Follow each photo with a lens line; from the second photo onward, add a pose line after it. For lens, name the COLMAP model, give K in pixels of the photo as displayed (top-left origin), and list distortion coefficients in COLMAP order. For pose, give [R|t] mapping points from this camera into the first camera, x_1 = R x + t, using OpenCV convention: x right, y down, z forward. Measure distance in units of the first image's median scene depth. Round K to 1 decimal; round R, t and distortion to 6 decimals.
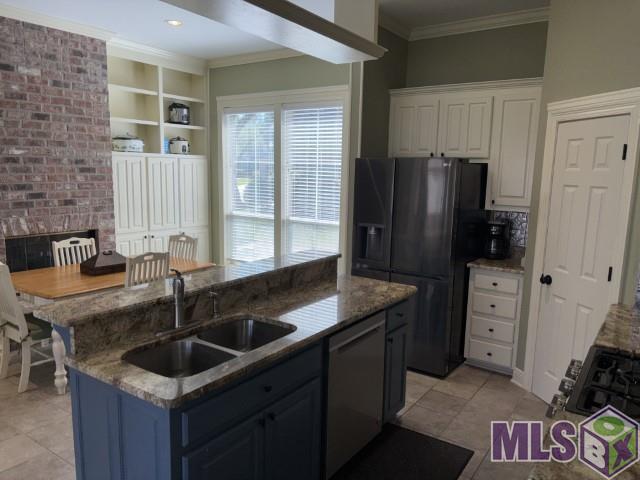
lens RADIAL K [[480.8, 0, 320.5], [0, 480.8, 244.9], [0, 0, 1]] dist [0.109731, -0.163651]
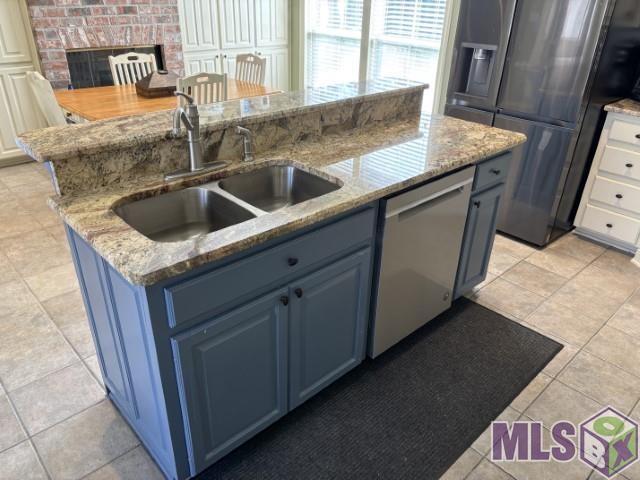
lens RADIAL K [[484.0, 0, 320.0], [0, 484.0, 240.0], [0, 0, 1]] dist [0.045604, -0.052942]
pose [[0.977472, 0.102532, -0.184490, 0.045686], [-0.037896, 0.945132, 0.324483, 0.009085], [0.207637, -0.310181, 0.927725, 0.198956]]
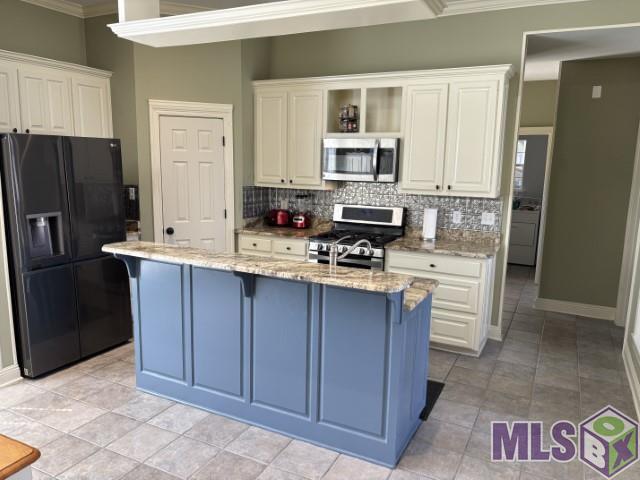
lens RADIAL K [[480.8, 0, 320.5], [0, 480.8, 244.9], [0, 0, 1]] dist [0.109731, -0.163651]
pose [[-0.135568, -0.195413, 0.971306, -1.053479], [0.132786, 0.967928, 0.213267, -0.143722], [-0.981829, 0.157888, -0.105272, 0.831735]]
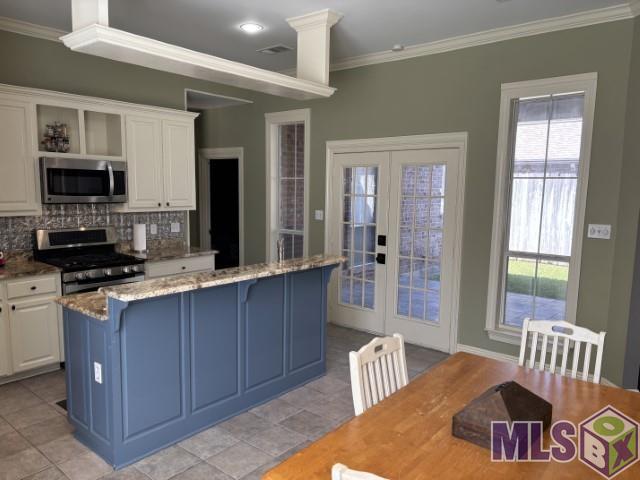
lens RADIAL K [[480.8, 0, 320.5], [0, 480.8, 244.9], [0, 0, 1]] dist [0.109731, -0.163651]
pose [[-0.994827, -0.048712, 0.089147, -0.416431], [-0.022016, 0.960065, 0.278910, -0.303247], [-0.099173, 0.275505, -0.956170, 1.887552]]
